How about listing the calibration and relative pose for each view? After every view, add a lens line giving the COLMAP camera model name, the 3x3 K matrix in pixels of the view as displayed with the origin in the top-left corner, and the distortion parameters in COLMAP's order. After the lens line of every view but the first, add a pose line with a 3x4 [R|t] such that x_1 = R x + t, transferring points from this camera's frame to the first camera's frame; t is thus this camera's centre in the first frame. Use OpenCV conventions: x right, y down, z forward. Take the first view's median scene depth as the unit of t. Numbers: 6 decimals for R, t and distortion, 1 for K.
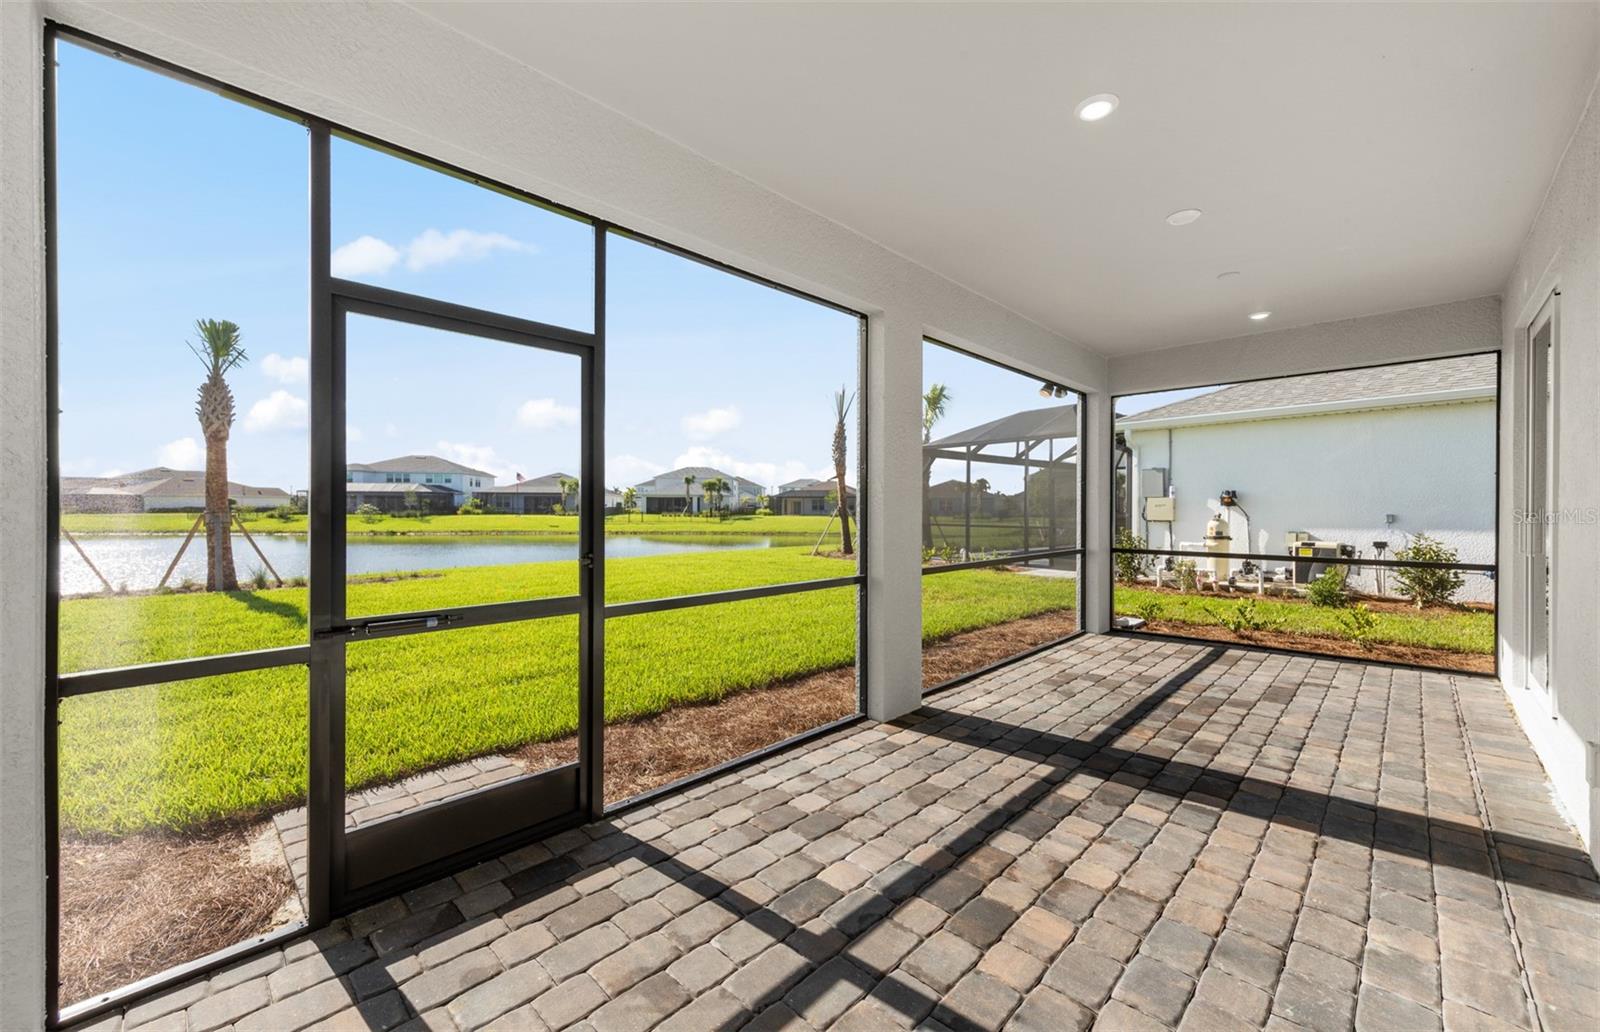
lens RADIAL K [[623.4, 0, 804.8], [0, 623.4, 511.1], [0, 0, 1]] dist [0.010518, -0.000266]
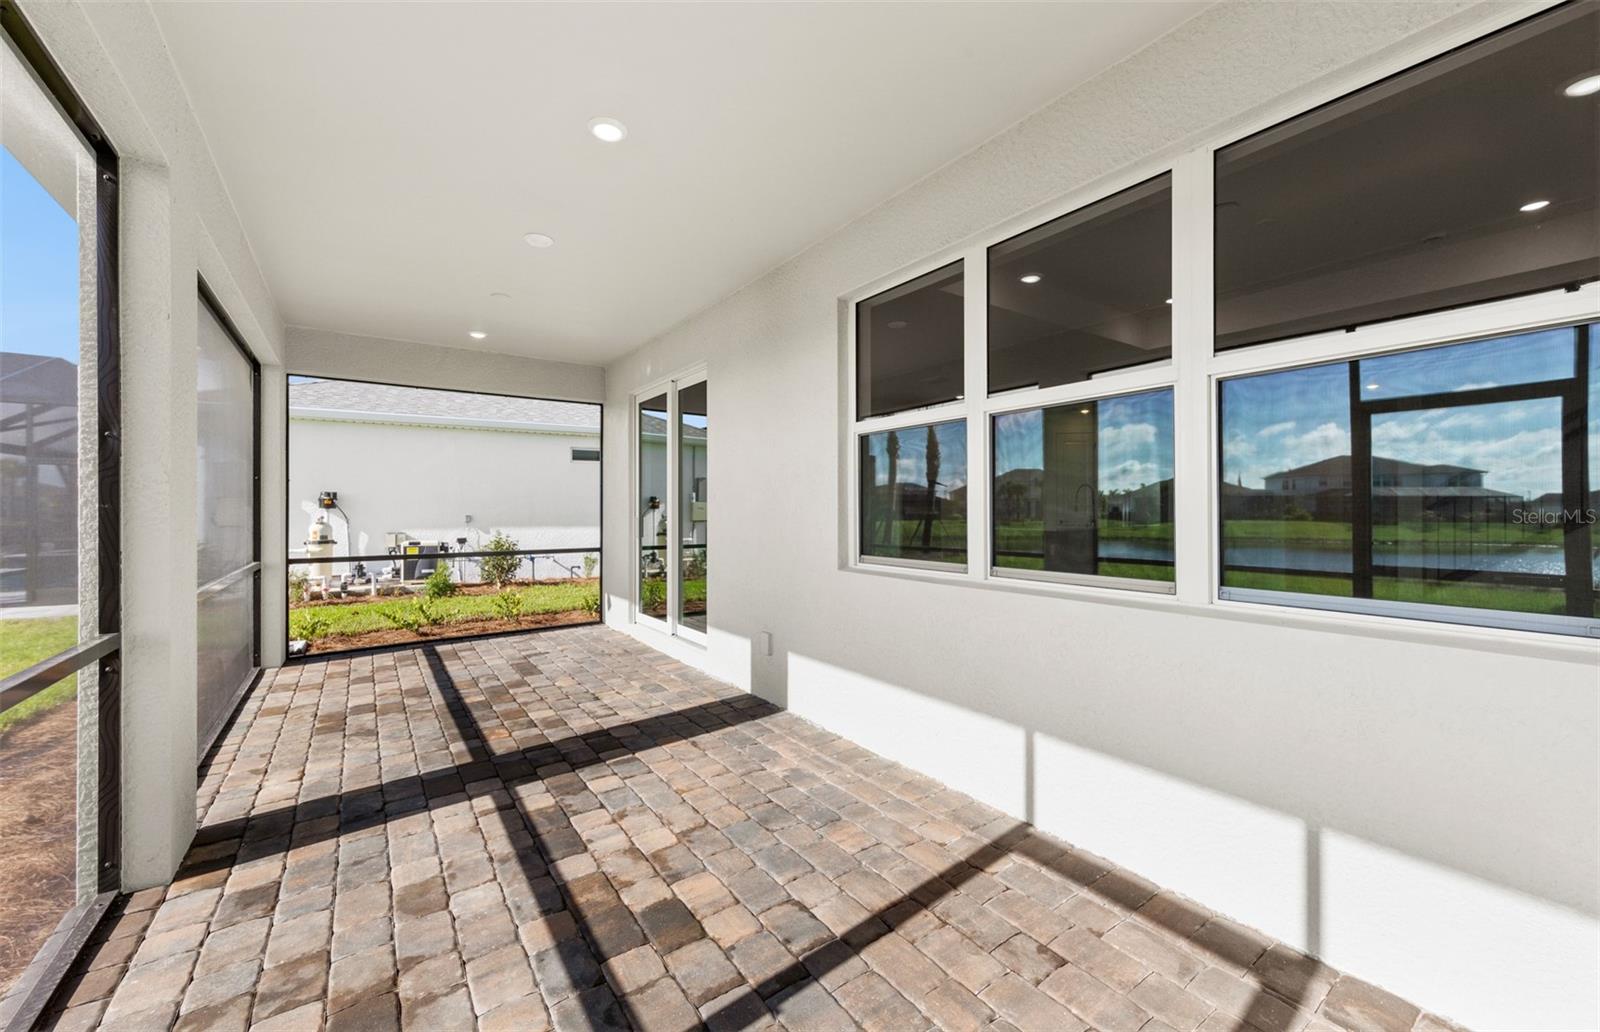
lens RADIAL K [[623.4, 0, 804.8], [0, 623.4, 511.1], [0, 0, 1]] dist [0.010518, -0.000266]
pose [[0.186967, -0.005138, 0.982353, -0.193773], [0.009442, 0.999950, 0.003433, -0.000594], [-0.982321, 0.008633, 0.187006, 0.178902]]
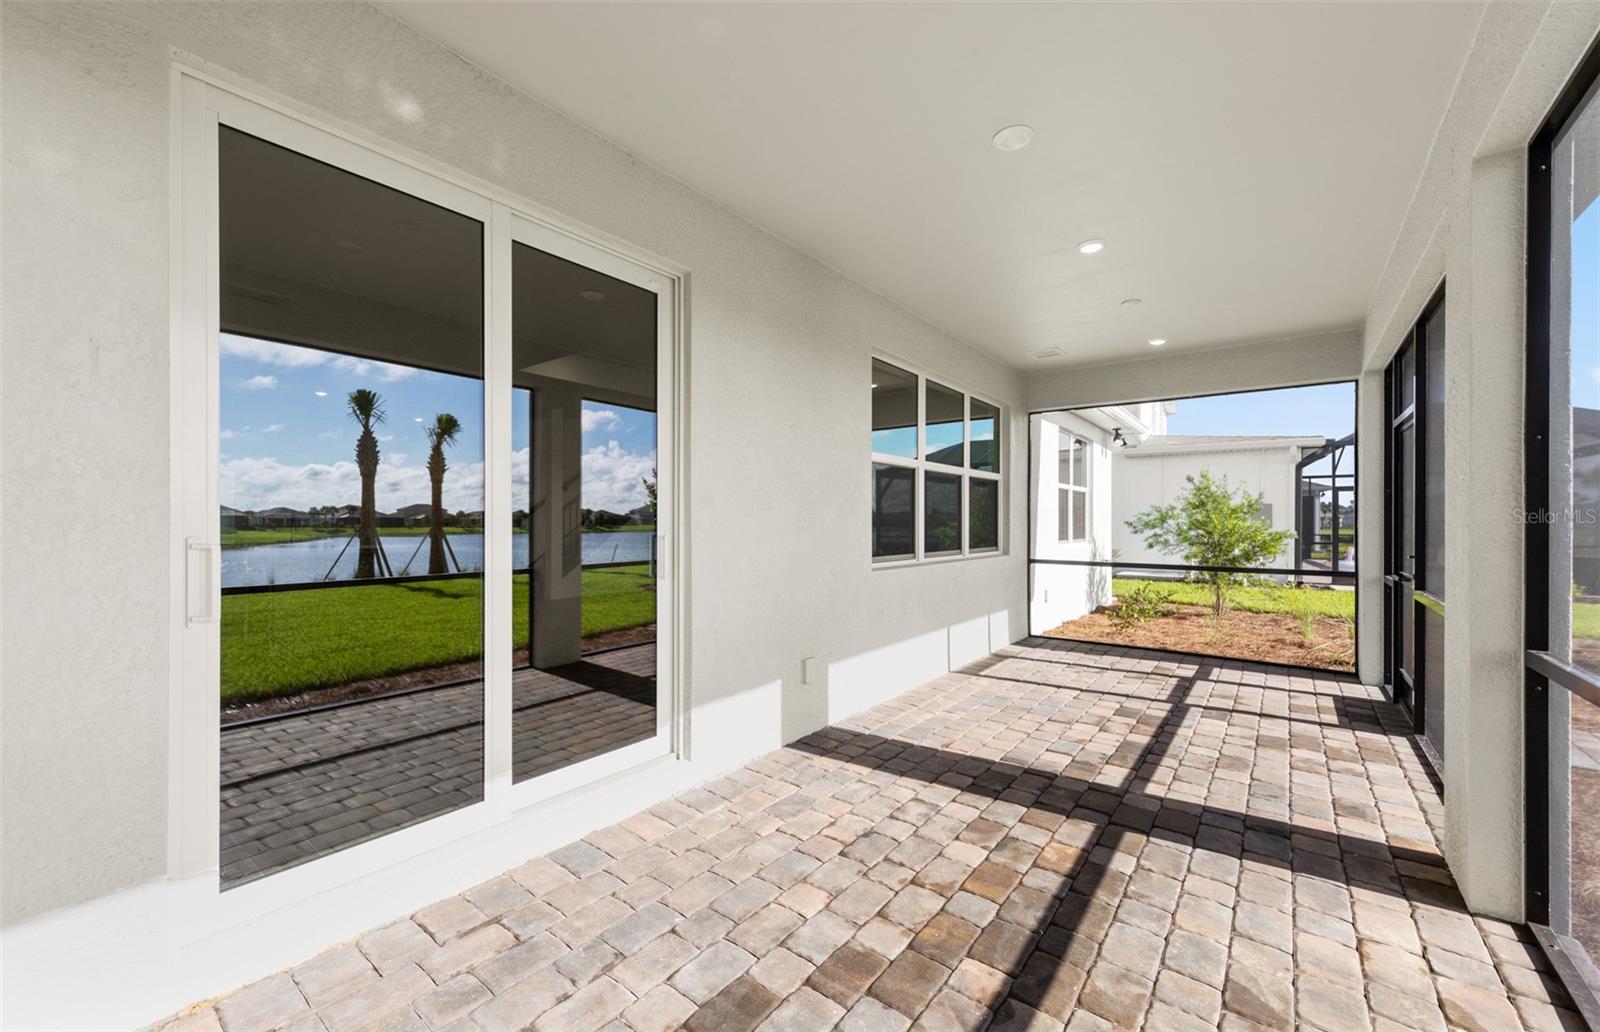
lens RADIAL K [[632.2, 0, 808.0], [0, 632.2, 517.0], [0, 0, 1]] dist [0.014282, 0.000003]
pose [[-0.992636, -0.007575, -0.120901, 0.491566], [-0.007355, 0.999970, -0.002260, -0.002281], [0.120914, -0.001354, -0.992662, 0.906577]]
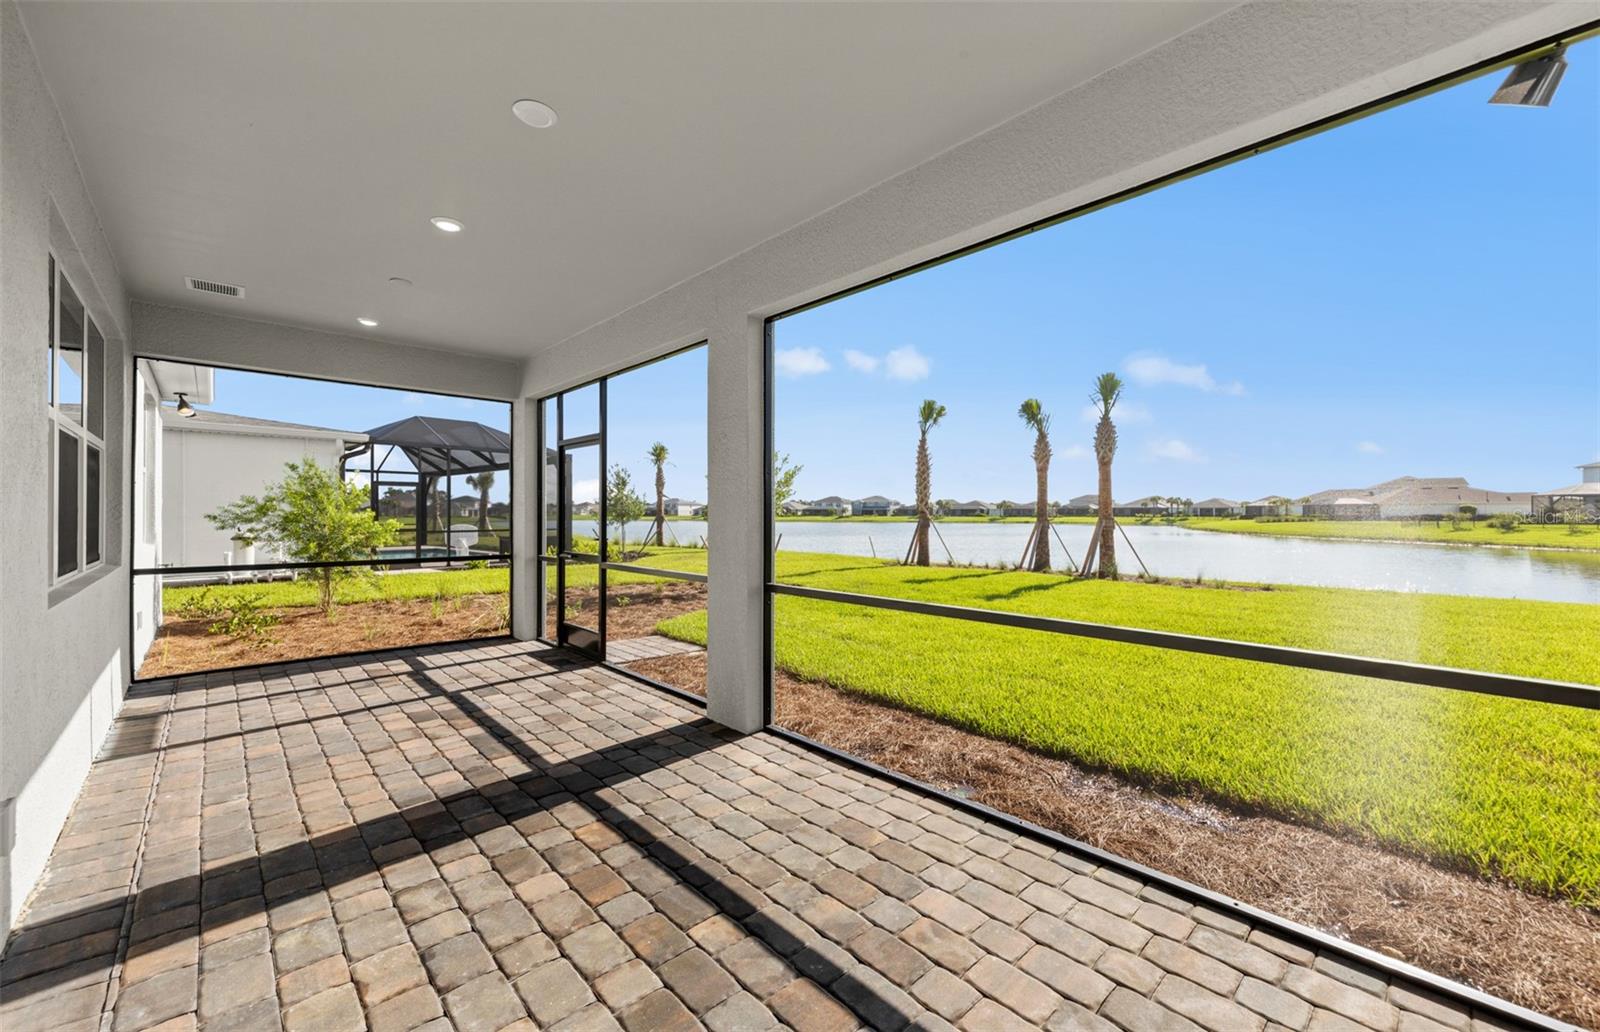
lens RADIAL K [[623.4, 0, 804.8], [0, 623.4, 511.1], [0, 0, 1]] dist [0.010518, -0.000266]
pose [[-0.046912, -0.006928, -0.998875, 0.681823], [-0.005535, 0.999962, -0.006675, -0.004218], [0.998884, 0.005216, -0.046948, 0.699337]]
